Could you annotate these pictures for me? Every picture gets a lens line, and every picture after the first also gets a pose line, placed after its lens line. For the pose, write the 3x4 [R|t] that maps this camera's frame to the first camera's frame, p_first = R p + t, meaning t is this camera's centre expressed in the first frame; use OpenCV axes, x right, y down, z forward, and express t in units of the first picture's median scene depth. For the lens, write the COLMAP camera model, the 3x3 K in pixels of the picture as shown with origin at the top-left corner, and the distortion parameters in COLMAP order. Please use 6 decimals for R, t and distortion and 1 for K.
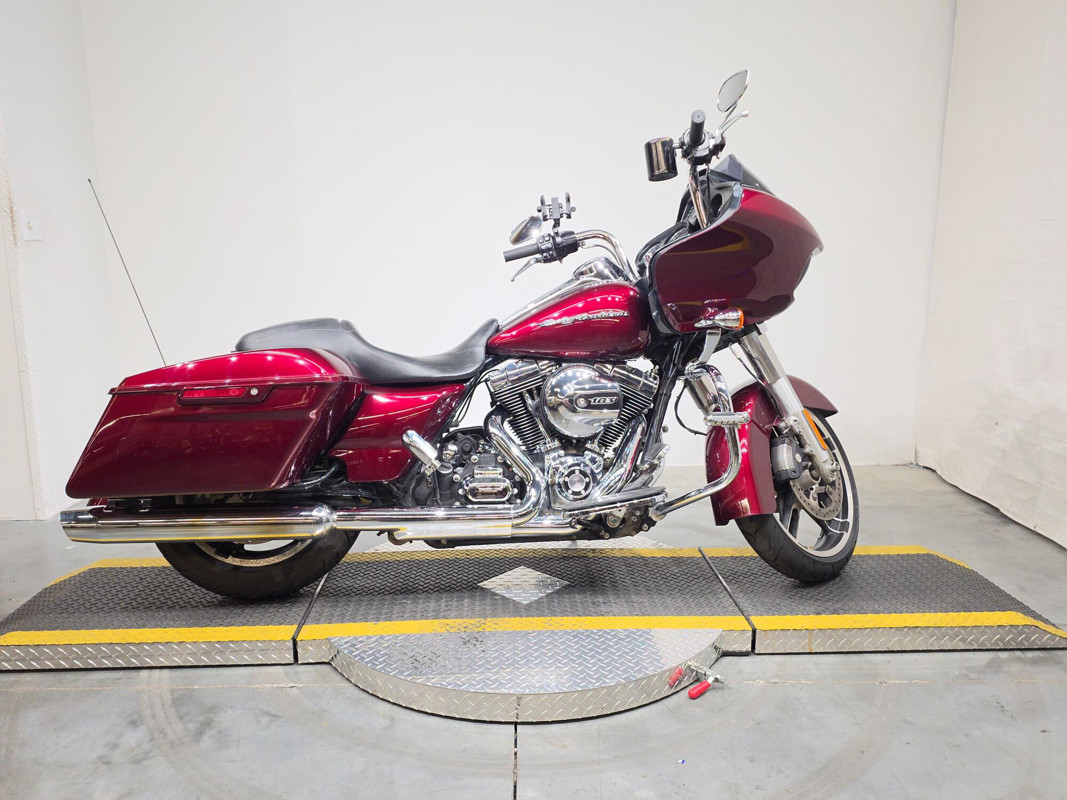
lens RADIAL K [[813.3, 0, 533.5], [0, 813.3, 400.0], [0, 0, 1]] dist [-0.005202, -0.001479]
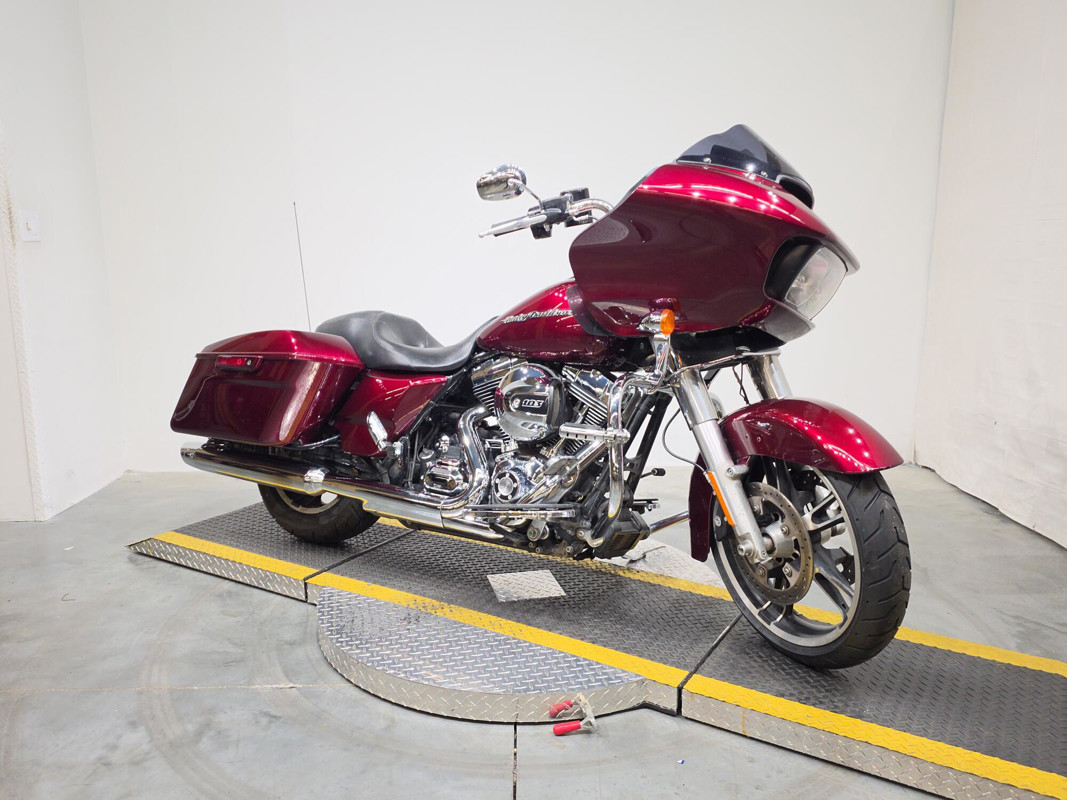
lens RADIAL K [[807.8, 0, 533.5], [0, 807.8, 400.0], [0, 0, 1]] dist [-0.001257, 0.001208]
pose [[0.854703, 0.110660, -0.507186, 0.548452], [-0.114713, 0.993124, 0.023372, -0.028117], [0.506284, 0.038204, 0.861520, 0.160229]]
